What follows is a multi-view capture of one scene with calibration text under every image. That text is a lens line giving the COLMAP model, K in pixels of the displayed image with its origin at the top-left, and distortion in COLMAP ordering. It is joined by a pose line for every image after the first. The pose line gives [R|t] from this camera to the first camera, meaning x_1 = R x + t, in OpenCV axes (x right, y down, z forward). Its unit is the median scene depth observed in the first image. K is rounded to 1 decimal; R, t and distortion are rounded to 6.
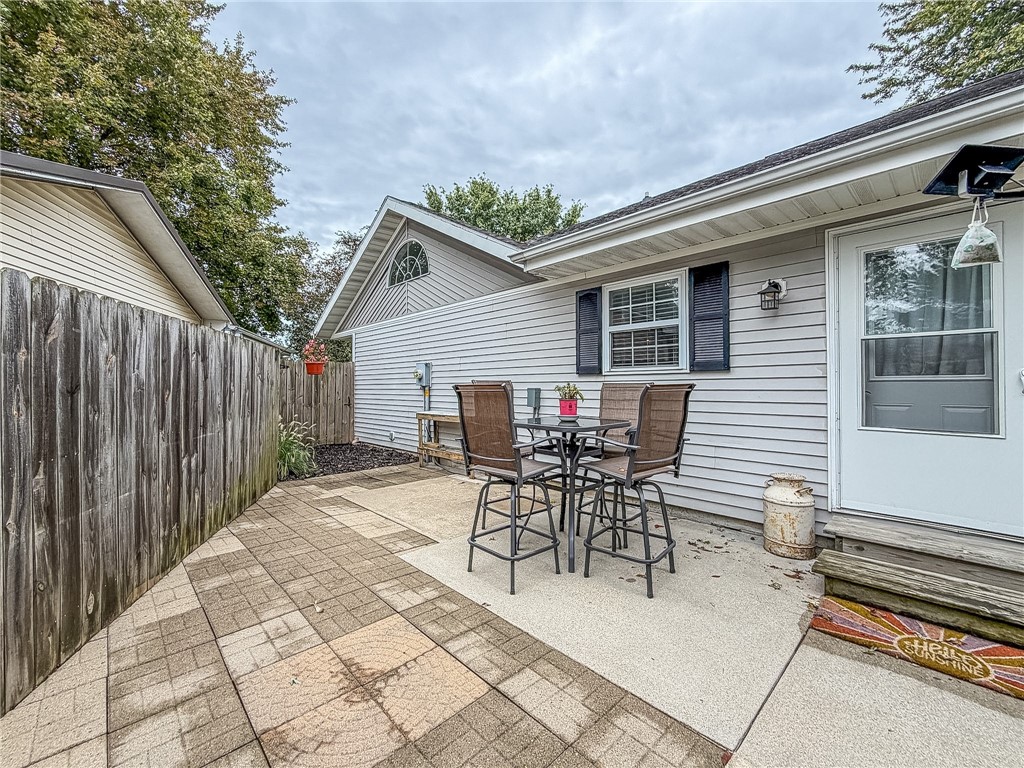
lens RADIAL K [[406.8, 0, 439.0], [0, 406.8, 382.1], [0, 0, 1]] dist [-0.001309, 0.000684]
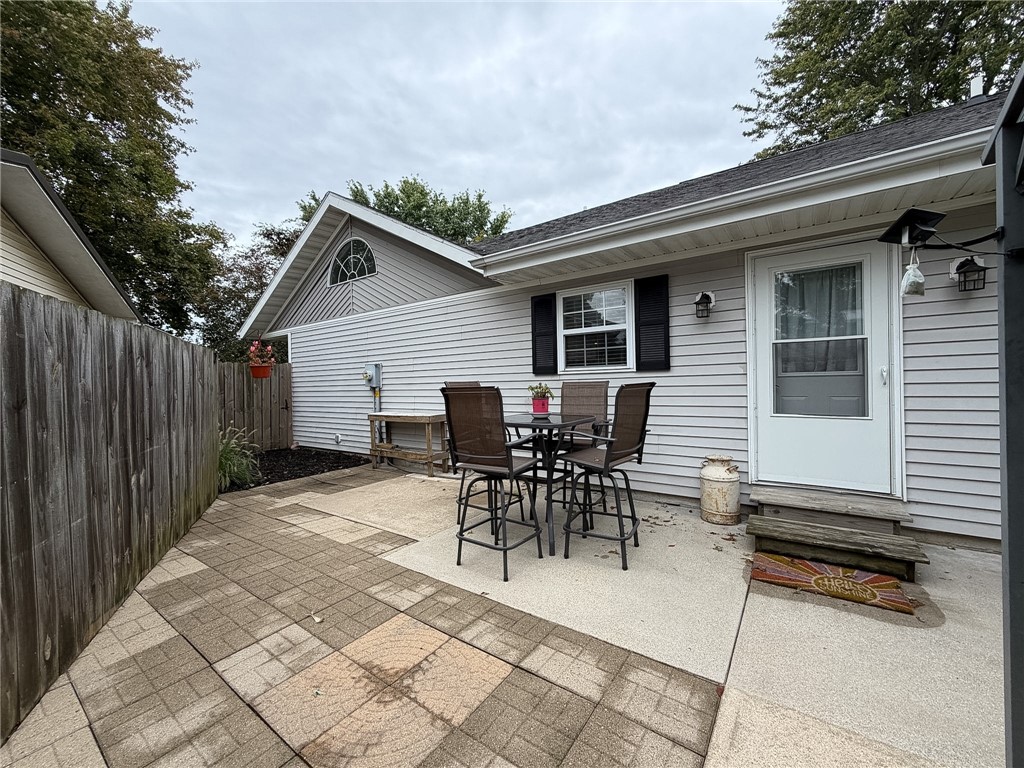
lens RADIAL K [[406.8, 0, 443.3], [0, 406.8, 386.9], [0, 0, 1]] dist [-0.001309, 0.000684]
pose [[0.980635, -0.023672, 0.194407, -0.152425], [0.020248, 0.999603, 0.019577, -0.014290], [-0.194793, -0.015262, 0.980726, -0.012400]]
